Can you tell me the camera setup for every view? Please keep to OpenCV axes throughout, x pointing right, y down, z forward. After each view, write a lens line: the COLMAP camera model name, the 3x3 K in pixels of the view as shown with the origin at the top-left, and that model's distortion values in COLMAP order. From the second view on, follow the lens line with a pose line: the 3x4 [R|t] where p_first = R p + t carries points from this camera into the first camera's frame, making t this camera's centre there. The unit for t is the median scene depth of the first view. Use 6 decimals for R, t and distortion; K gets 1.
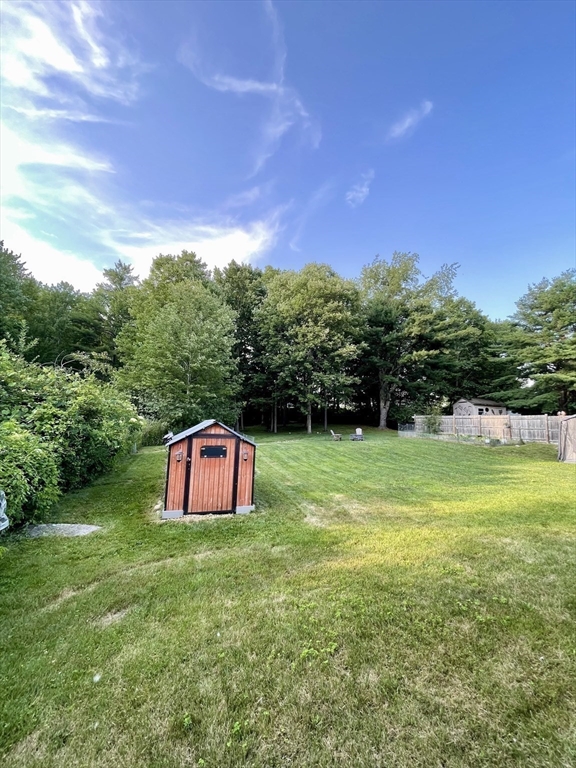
lens RADIAL K [[310.5, 0, 287.8], [0, 310.5, 382.7], [0, 0, 1]] dist [0.002566, -0.000114]
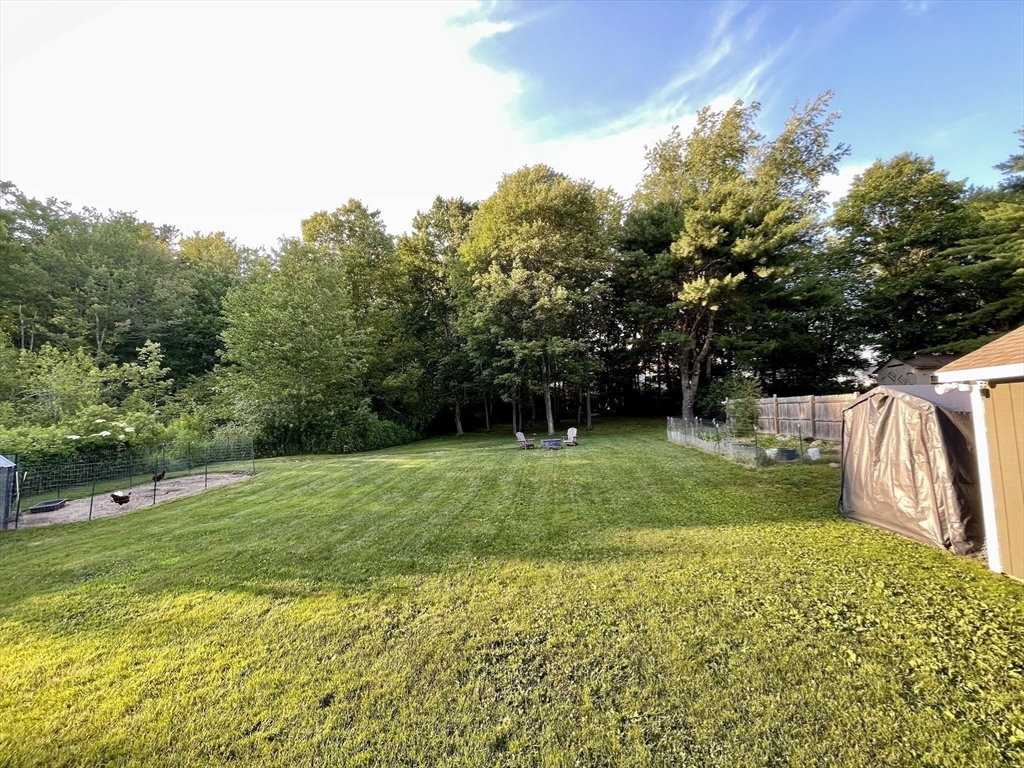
lens RADIAL K [[413.9, 0, 510.0], [0, 413.9, 374.1], [0, 0, 1]] dist [0.002566, -0.000114]
pose [[0.906047, -0.065297, -0.418108, 0.411317], [0.078623, 0.996796, 0.014705, 0.022082], [0.415808, -0.046196, 0.908278, 0.204478]]
